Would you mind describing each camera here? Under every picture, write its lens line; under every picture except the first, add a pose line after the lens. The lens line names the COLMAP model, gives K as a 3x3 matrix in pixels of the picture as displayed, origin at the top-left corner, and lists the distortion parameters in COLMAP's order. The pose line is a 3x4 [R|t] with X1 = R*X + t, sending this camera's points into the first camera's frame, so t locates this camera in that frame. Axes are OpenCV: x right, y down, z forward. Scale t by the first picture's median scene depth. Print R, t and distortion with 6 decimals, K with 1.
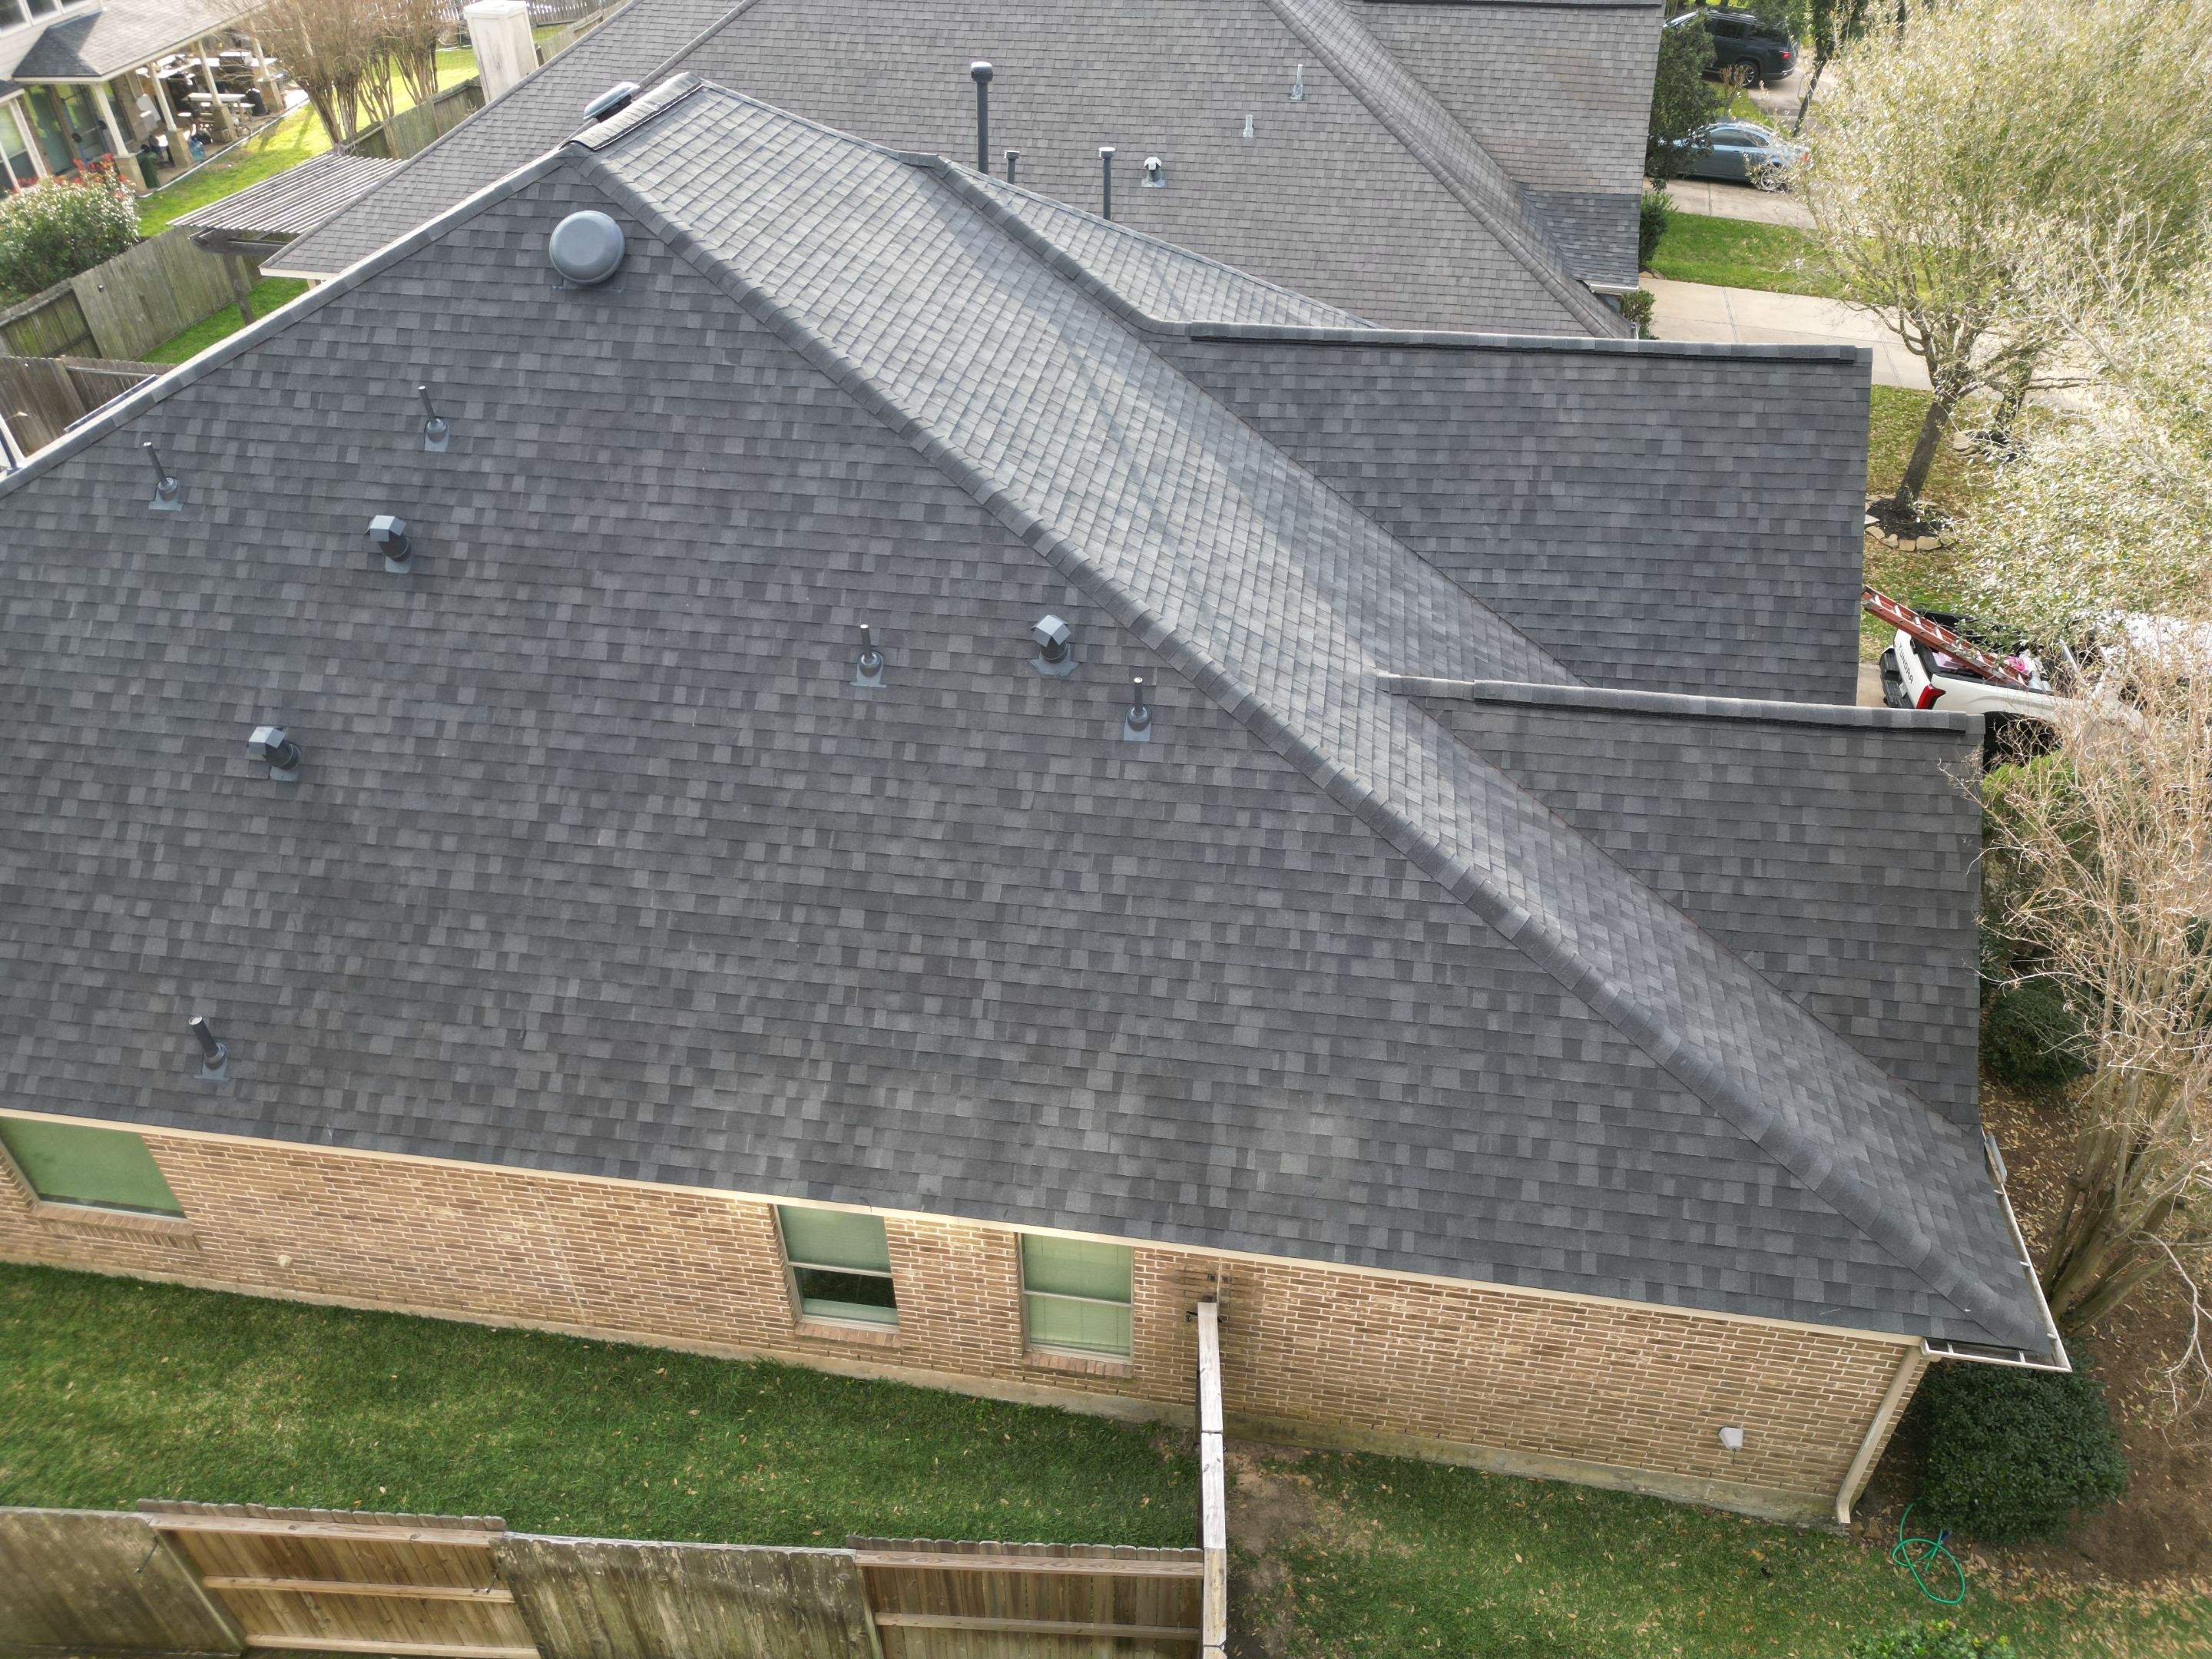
lens RADIAL K [[1554.3, 0, 1106.0], [0, 1554.3, 829.5], [0, 0, 1]] dist [0.082293, -0.082634]
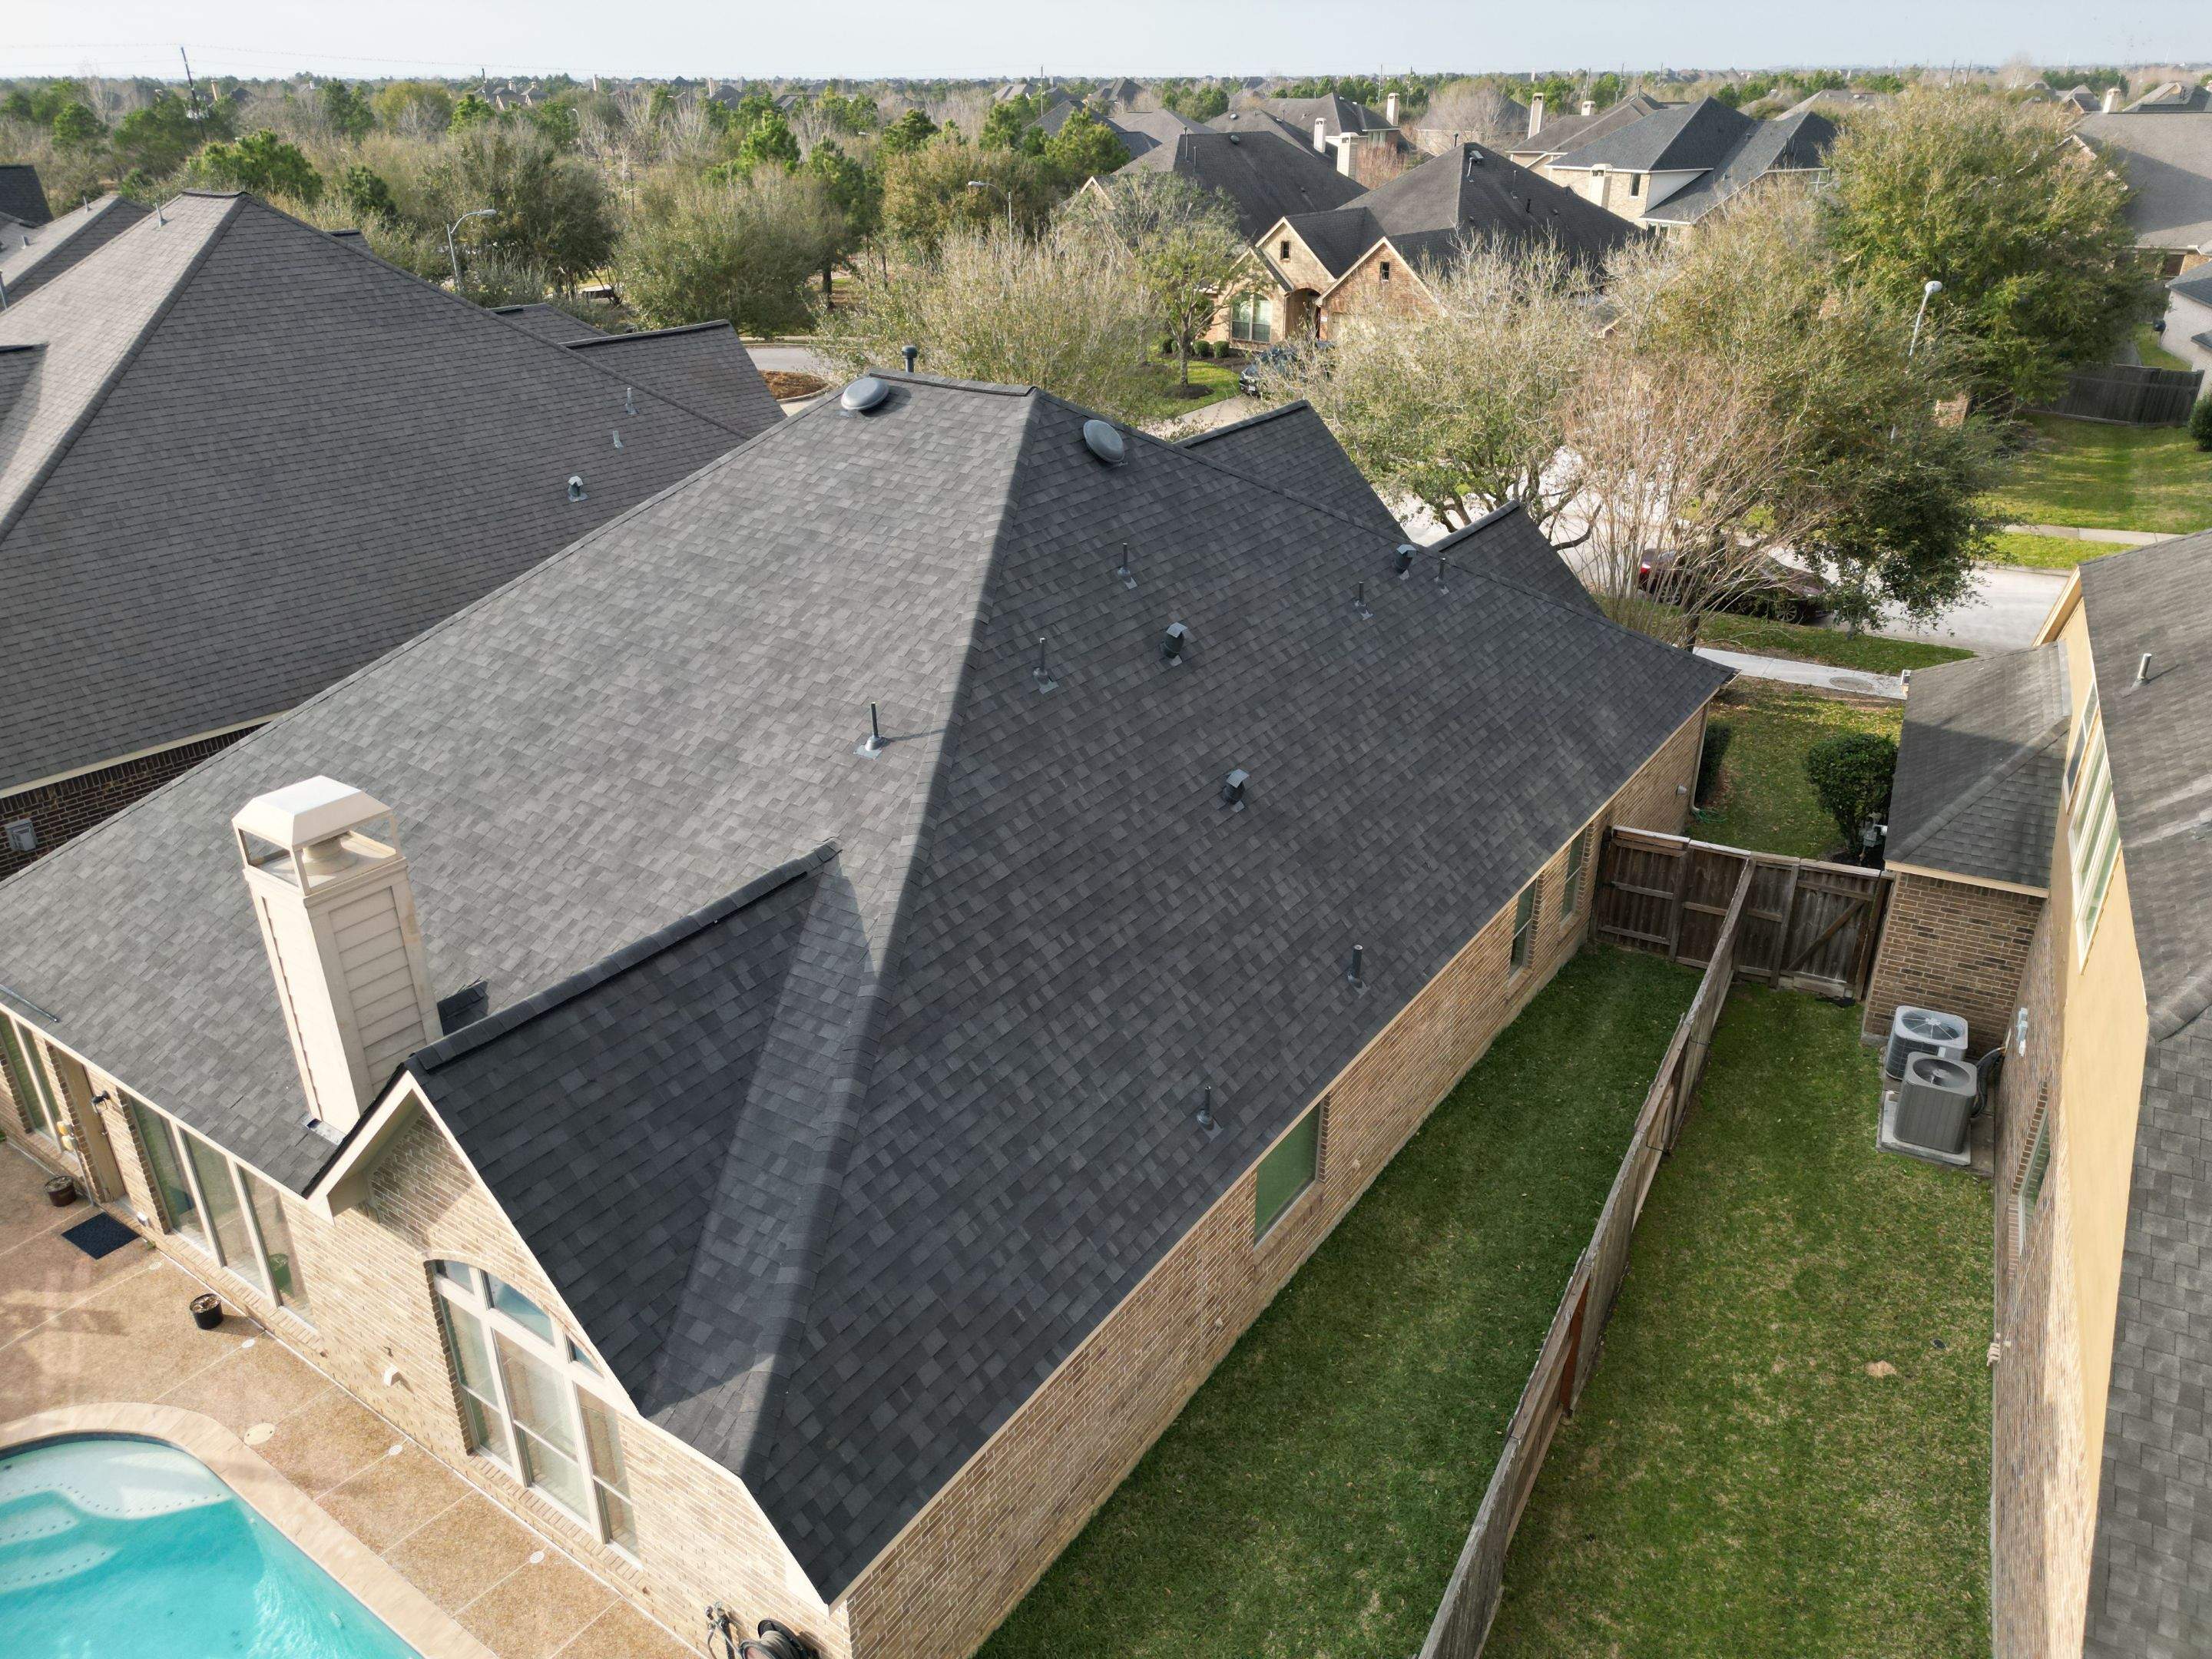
lens RADIAL K [[1554.3, 0, 1106.0], [0, 1554.3, 829.5], [0, 0, 1]] dist [0.082293, -0.082634]
pose [[0.441708, -0.383157, 0.811224, -1.683453], [0.551222, 0.829319, 0.091566, -0.206328], [-0.707848, 0.406719, 0.577521, 0.307846]]
